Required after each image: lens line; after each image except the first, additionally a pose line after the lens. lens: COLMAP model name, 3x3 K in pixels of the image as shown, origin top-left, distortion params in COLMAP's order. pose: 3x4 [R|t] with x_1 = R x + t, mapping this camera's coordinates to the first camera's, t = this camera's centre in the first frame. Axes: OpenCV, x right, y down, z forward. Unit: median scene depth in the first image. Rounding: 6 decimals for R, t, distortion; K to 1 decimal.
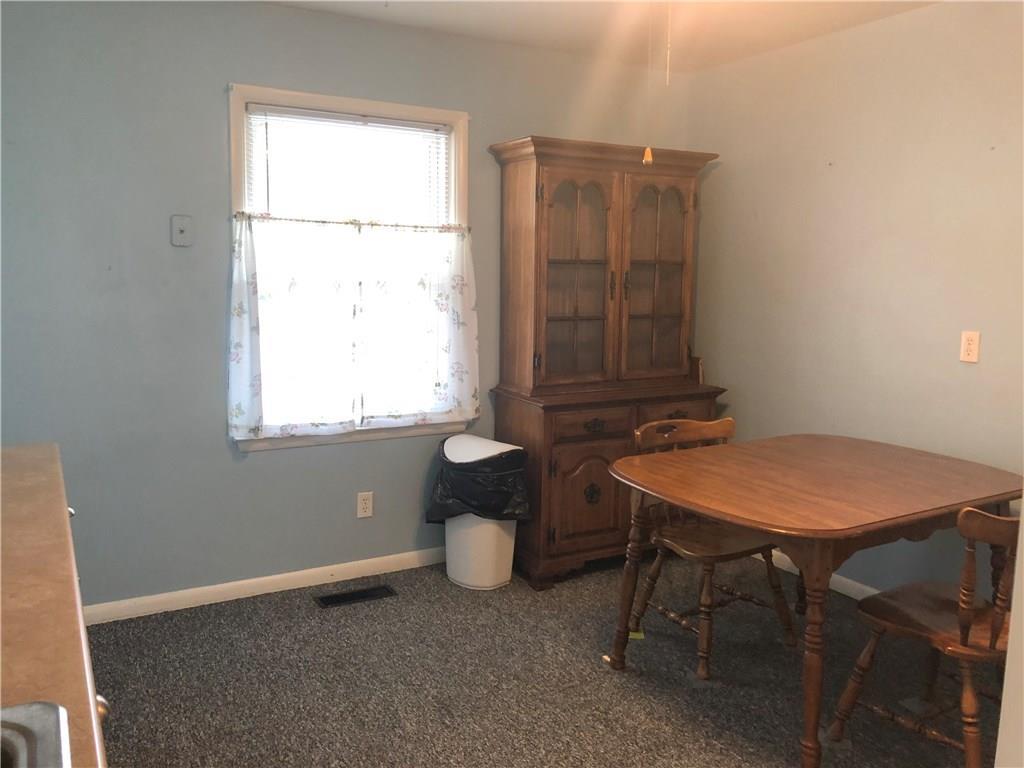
lens RADIAL K [[864.2, 0, 512.0], [0, 864.2, 384.0], [0, 0, 1]] dist [0.038582, -0.061652]
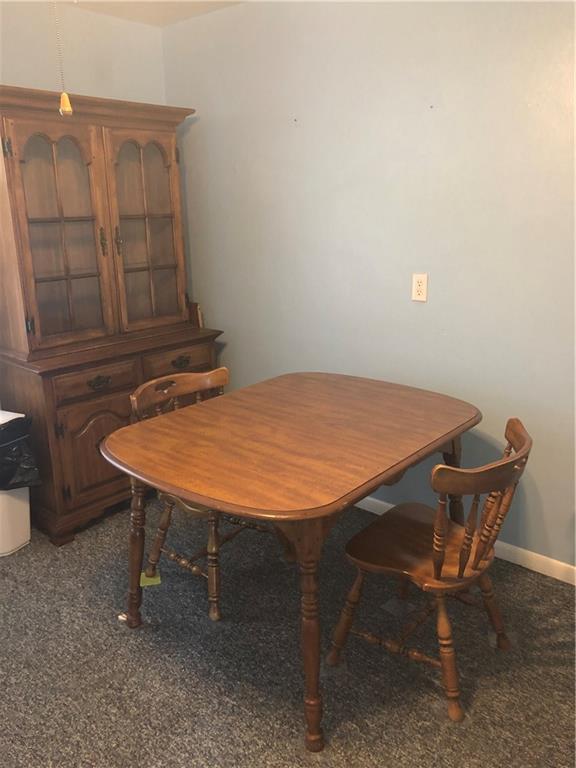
lens RADIAL K [[648.1, 0, 288.0], [0, 648.1, 384.0], [0, 0, 1]] dist [0.038582, -0.061652]
pose [[0.947170, -0.109792, 0.301356, 0.085552], [0.067567, 0.986803, 0.147156, -0.055348], [-0.313535, -0.119020, 0.942088, 0.224269]]
